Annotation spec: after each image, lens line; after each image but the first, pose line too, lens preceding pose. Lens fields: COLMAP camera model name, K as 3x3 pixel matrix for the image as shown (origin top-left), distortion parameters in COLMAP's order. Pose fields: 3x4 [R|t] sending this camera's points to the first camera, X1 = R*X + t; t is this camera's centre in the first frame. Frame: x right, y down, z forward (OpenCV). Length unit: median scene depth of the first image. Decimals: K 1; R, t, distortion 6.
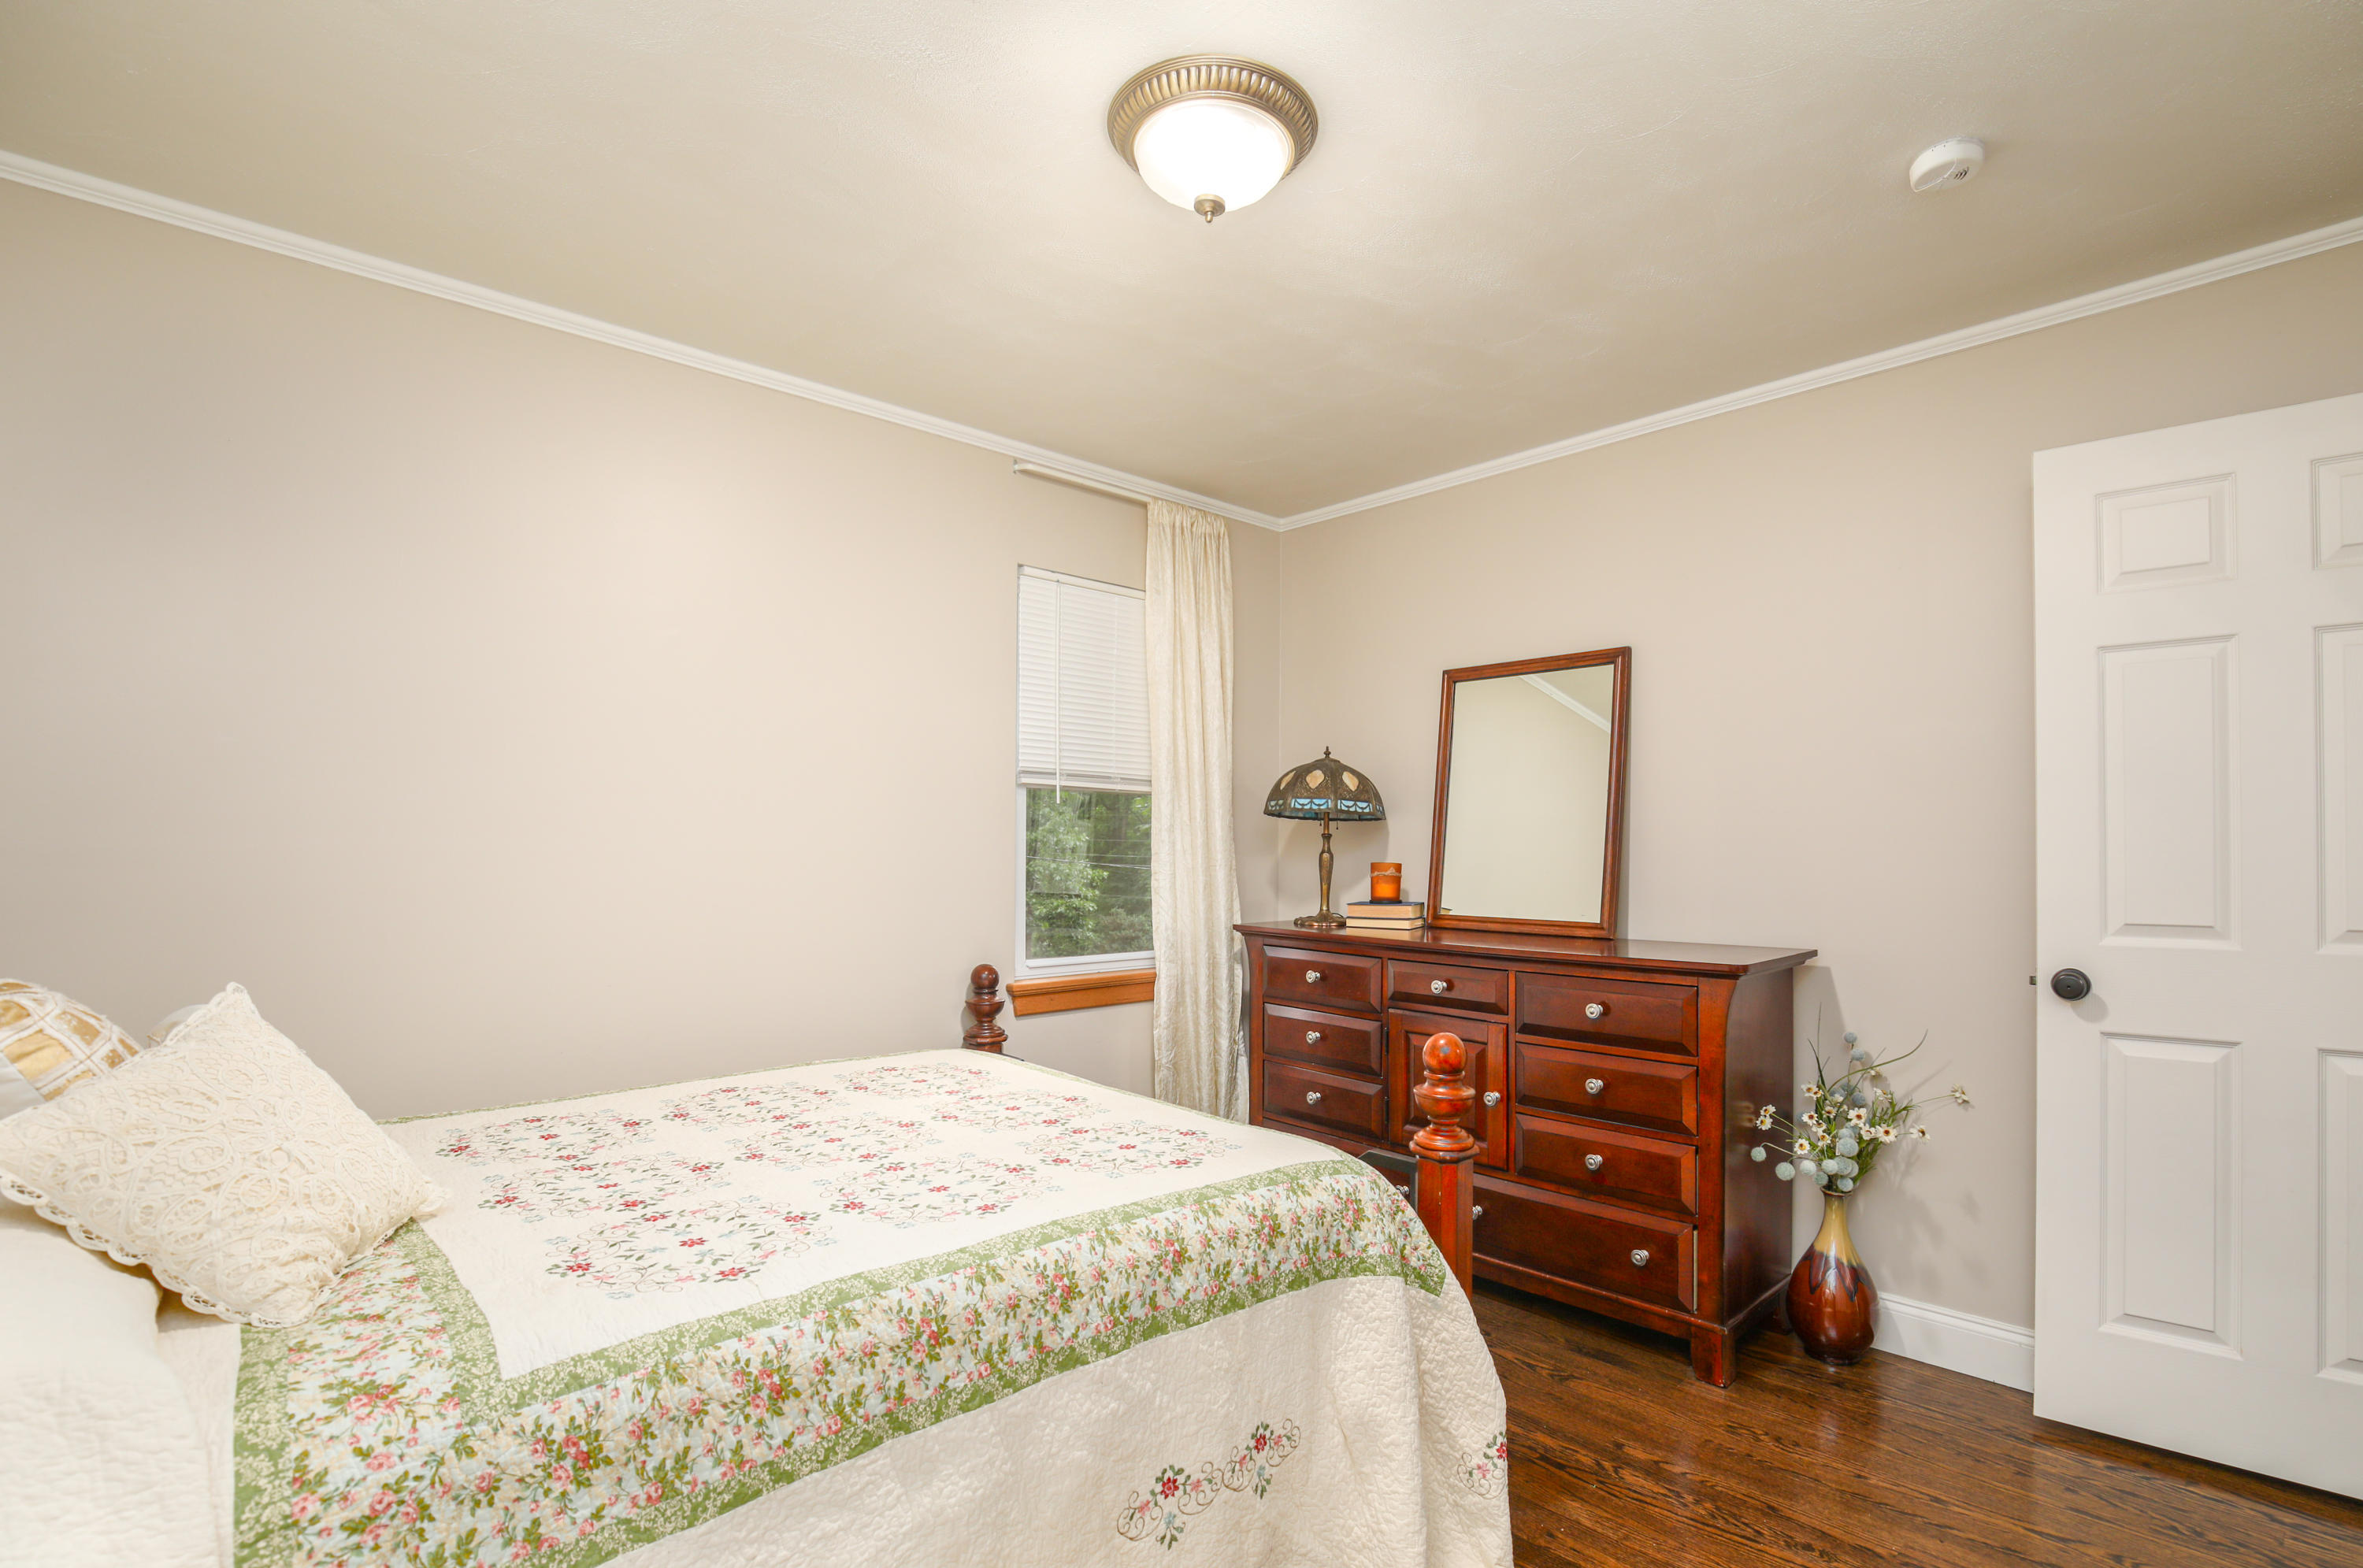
lens RADIAL K [[1143.0, 0, 1183.9], [0, 1143.0, 852.4], [0, 0, 1]] dist [-0.016715, -0.000059]
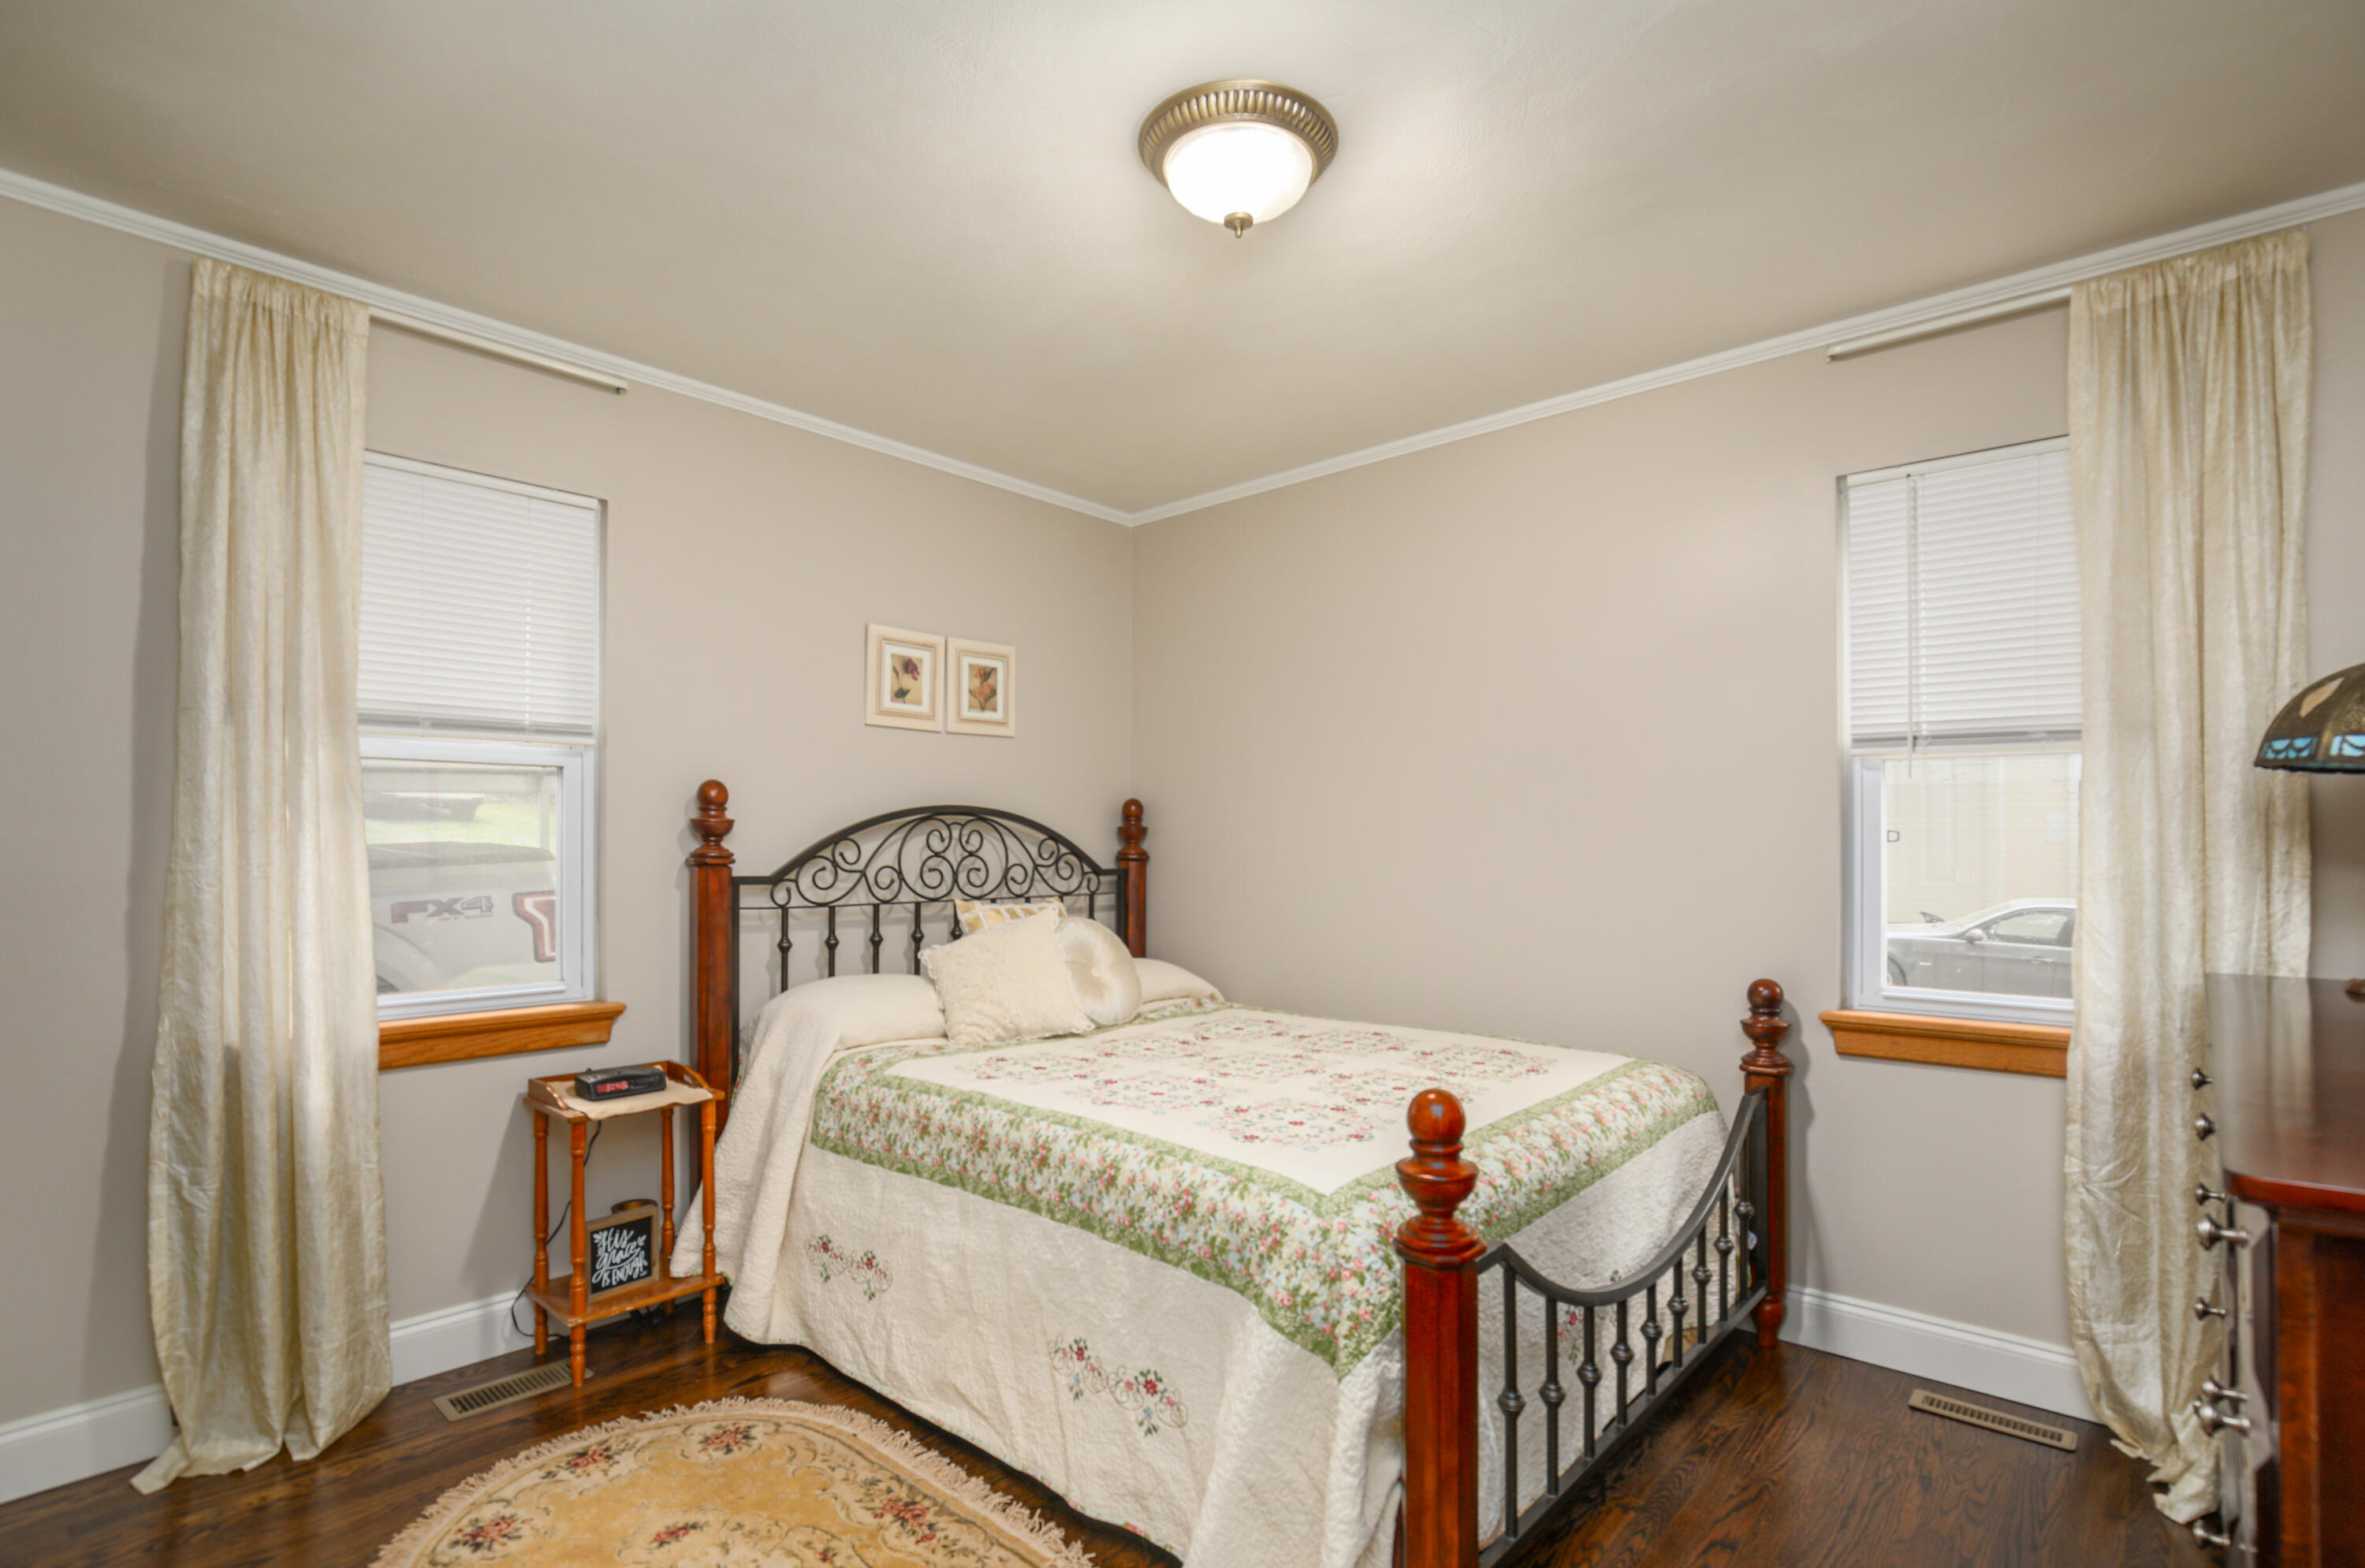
lens RADIAL K [[1121.5, 0, 1185.5], [0, 1121.5, 842.3], [0, 0, 1]] dist [0.001453, 0.000153]
pose [[0.058481, -0.013241, -0.998201, 1.158348], [0.003260, 0.999909, -0.013073, 0.013401], [0.998283, -0.002490, 0.058519, 0.985366]]
